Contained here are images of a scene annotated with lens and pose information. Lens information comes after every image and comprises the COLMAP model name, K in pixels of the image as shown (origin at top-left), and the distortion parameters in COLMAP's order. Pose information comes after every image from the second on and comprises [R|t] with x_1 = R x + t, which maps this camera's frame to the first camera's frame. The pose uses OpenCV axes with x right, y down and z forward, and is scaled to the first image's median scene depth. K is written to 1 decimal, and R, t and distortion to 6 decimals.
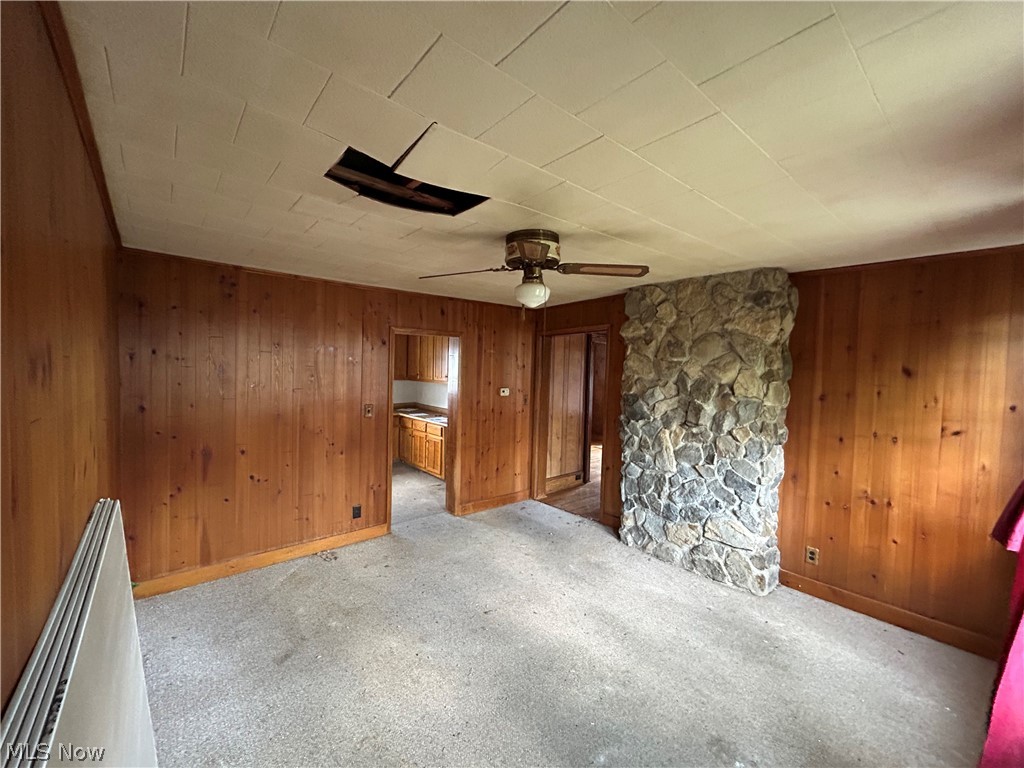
lens RADIAL K [[415.9, 0, 510.7], [0, 415.9, 383.5], [0, 0, 1]] dist [-0.006276, 0.001384]
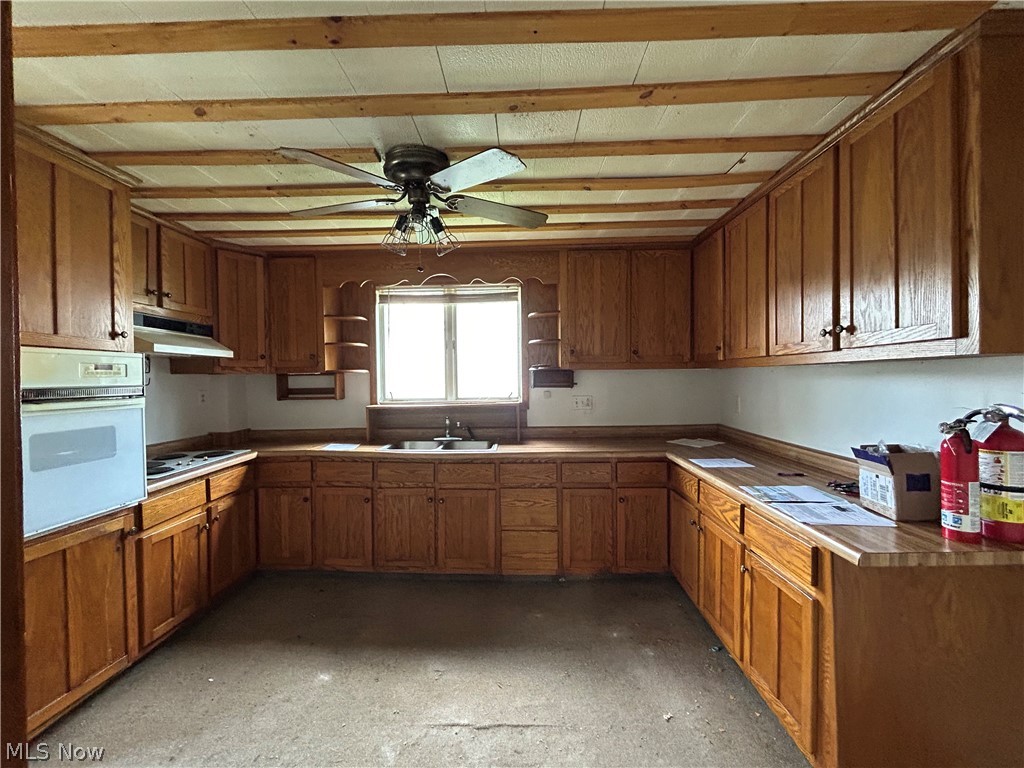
lens RADIAL K [[415.9, 0, 510.7], [0, 415.9, 383.7], [0, 0, 1]] dist [-0.006276, 0.001384]
pose [[0.742667, -0.021012, -0.669331, -0.123771], [0.003886, 0.999626, -0.027069, 0.018896], [0.669649, 0.017502, 0.742471, 0.648984]]
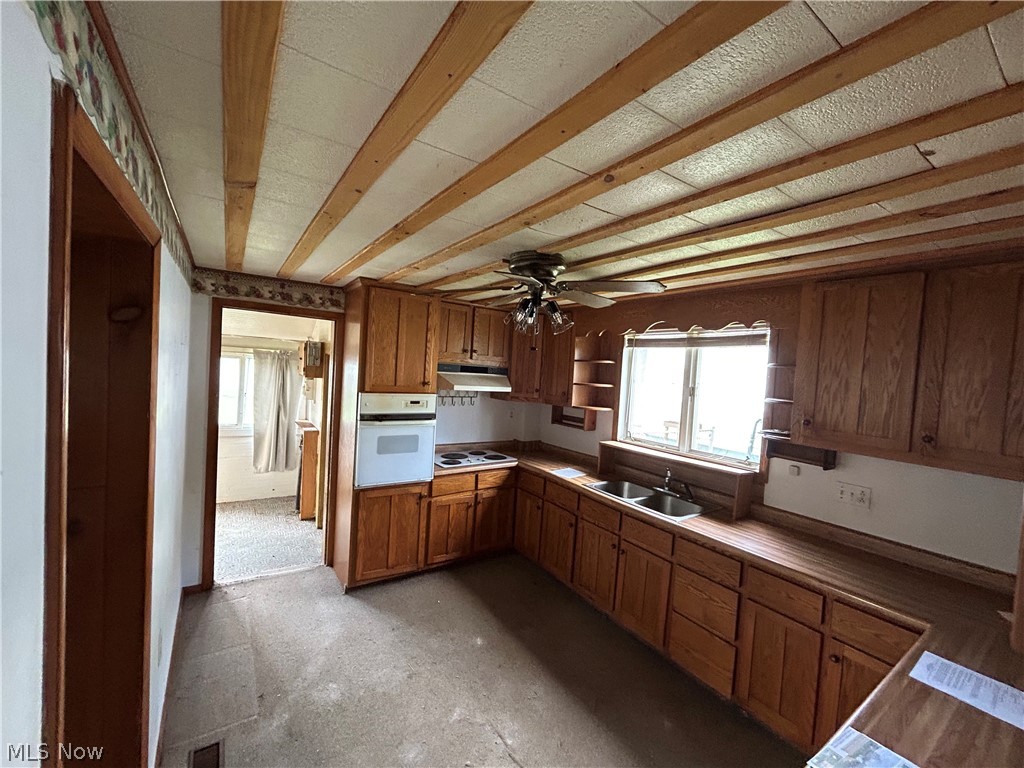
lens RADIAL K [[415.9, 0, 512.8], [0, 415.9, 384.2], [0, 0, 1]] dist [-0.006276, 0.001384]
pose [[-0.103894, 0.008517, -0.994552, -0.033261], [-0.100116, 0.994795, 0.018978, -0.037174], [0.989537, 0.101542, -0.102500, 0.818137]]
